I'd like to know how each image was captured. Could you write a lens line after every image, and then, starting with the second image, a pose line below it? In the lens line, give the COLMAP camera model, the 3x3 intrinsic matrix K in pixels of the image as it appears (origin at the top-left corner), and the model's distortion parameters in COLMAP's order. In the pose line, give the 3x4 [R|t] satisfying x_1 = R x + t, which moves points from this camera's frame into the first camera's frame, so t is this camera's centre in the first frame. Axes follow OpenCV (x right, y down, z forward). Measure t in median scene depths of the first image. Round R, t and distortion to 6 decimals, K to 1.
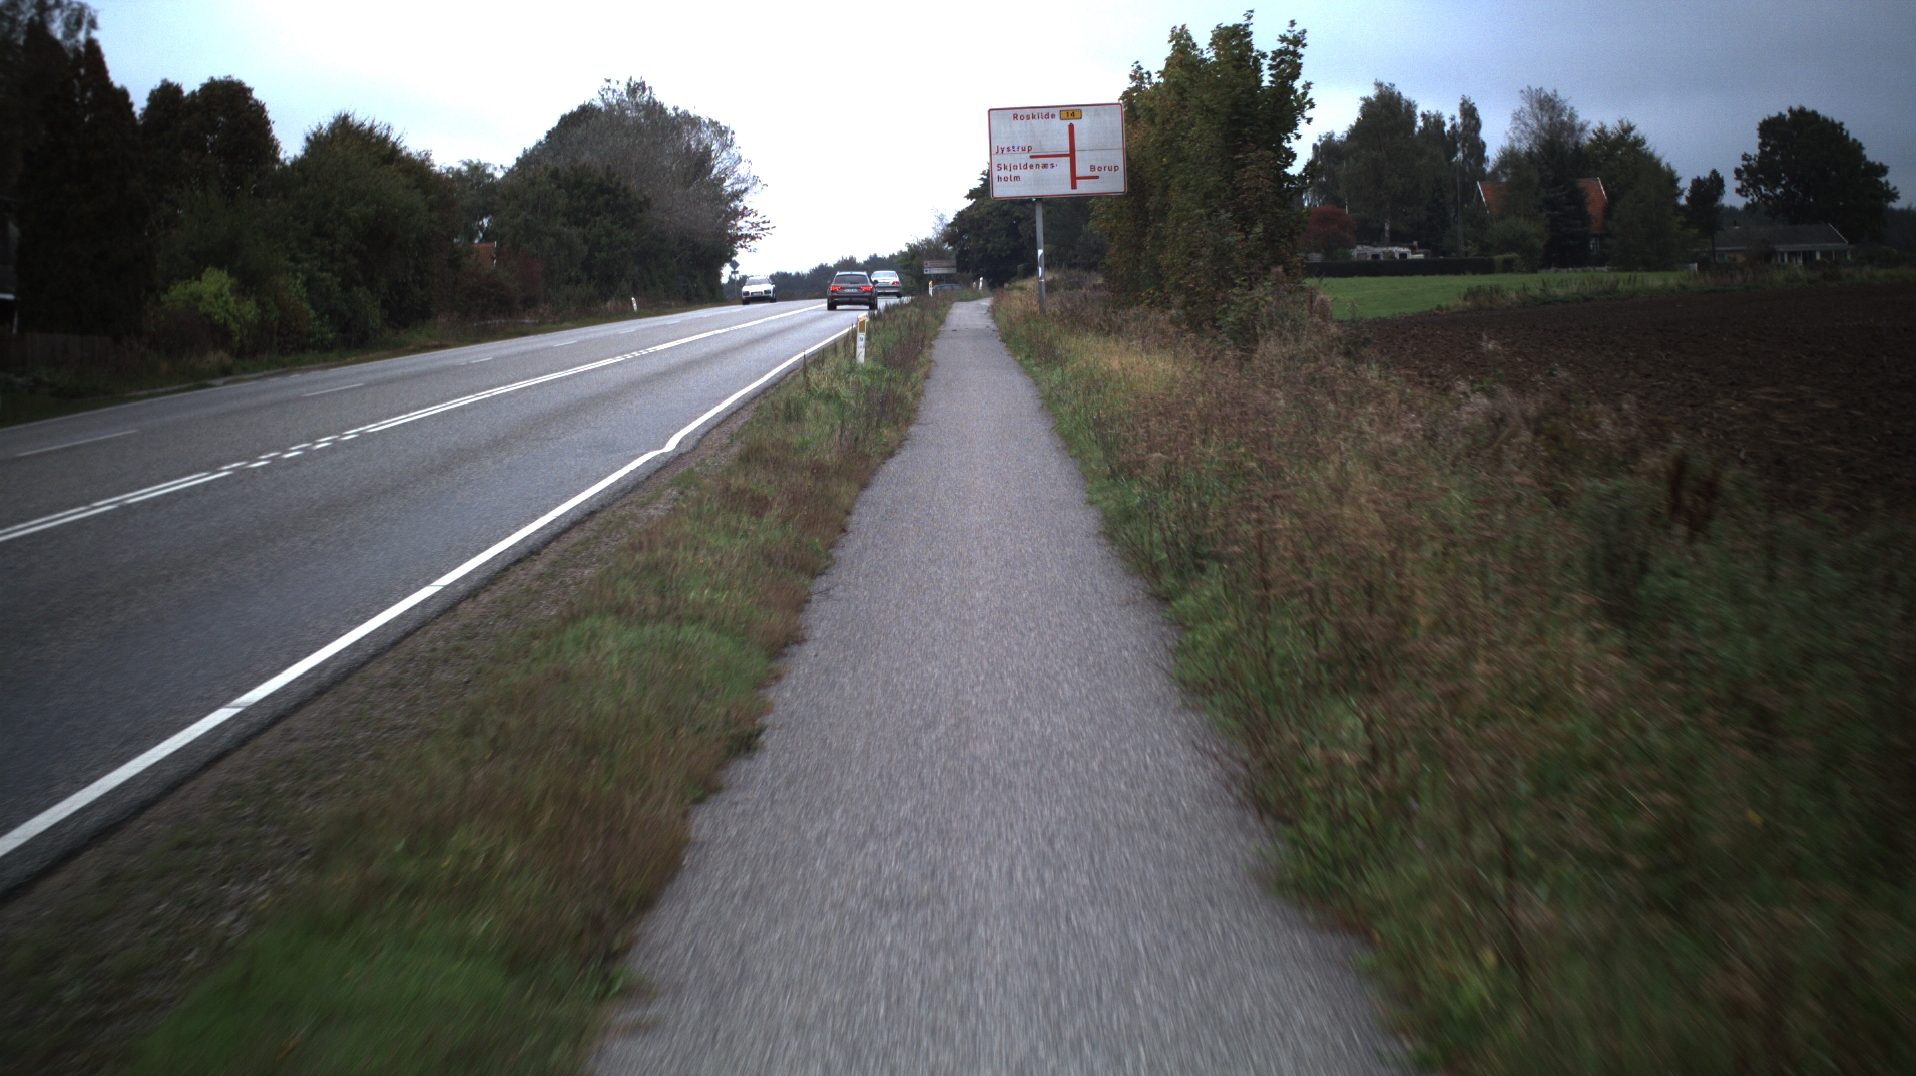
lens RADIAL K [[4532.6, 0, 947.0], [0, 4532.6, 535.8], [0, 0, 1]] dist [-0.314888, 0.000000]
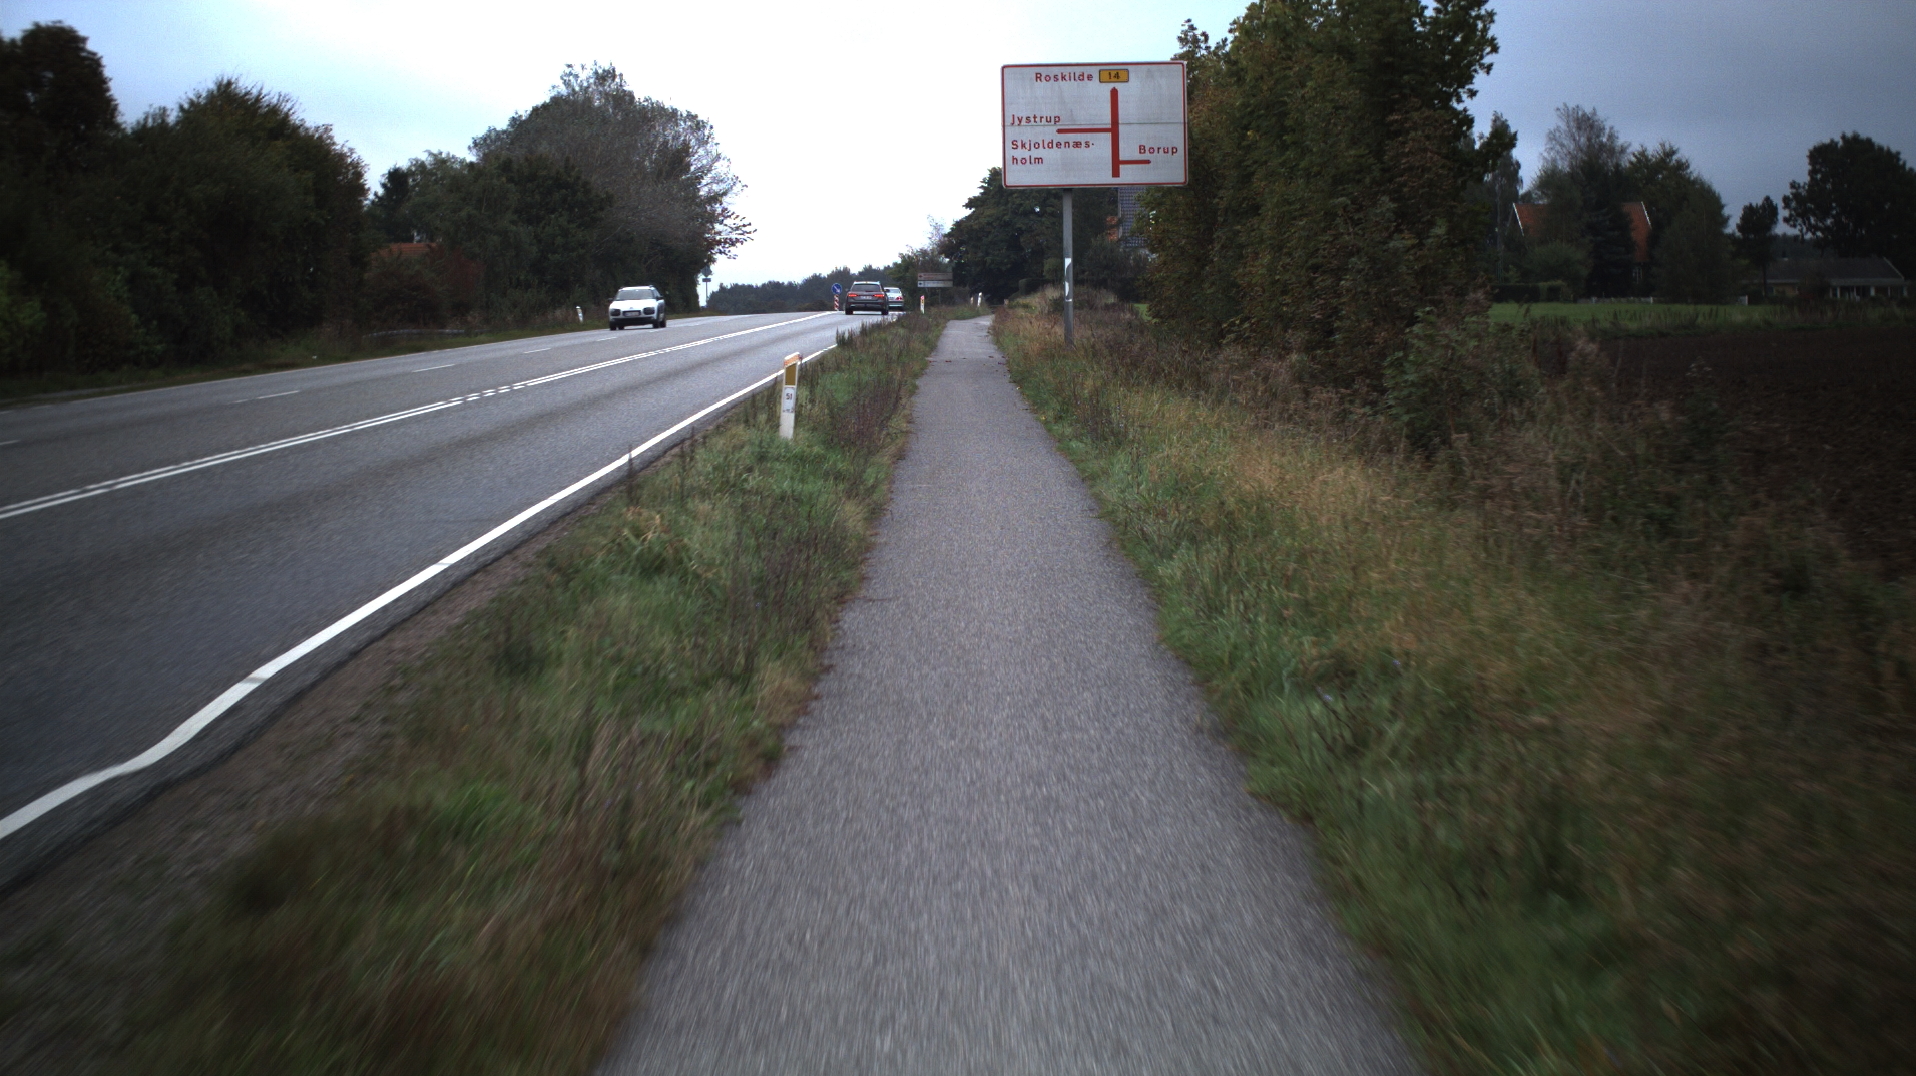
lens RADIAL K [[4532.6, 0, 971.5], [0, 4532.6, 545.2], [0, 0, 1]] dist [-0.314888, 0.000000]
pose [[0.999660, 0.024913, 0.007752, 0.000361], [-0.024906, 0.999689, -0.001107, -0.012270], [-0.007777, 0.000914, 0.999969, 0.210138]]
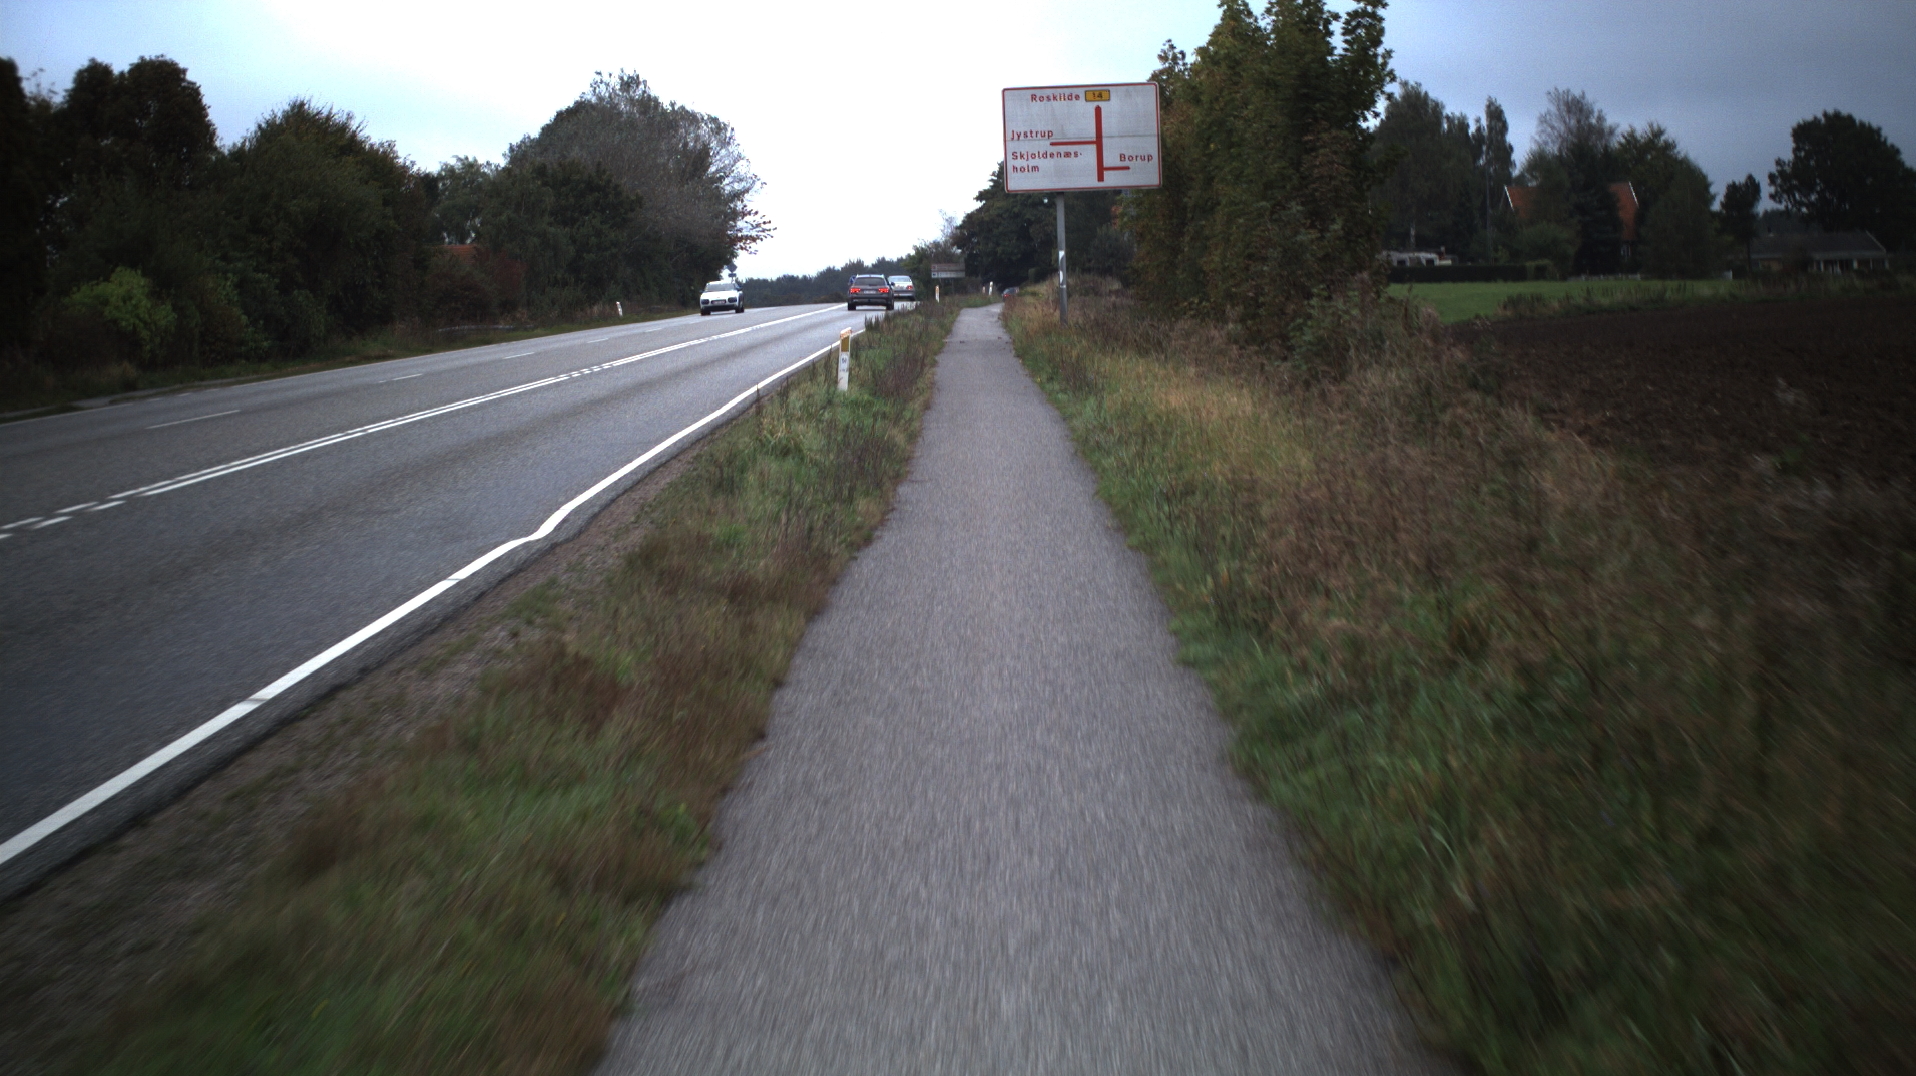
lens RADIAL K [[4532.6, 0, 958.7], [0, 4532.6, 534.7], [0, 0, 1]] dist [-0.314888, 0.000000]
pose [[0.999985, 0.005446, 0.000959, 0.000286], [-0.005445, 0.999985, -0.001134, -0.006173], [-0.000965, 0.001129, 0.999999, 0.105138]]
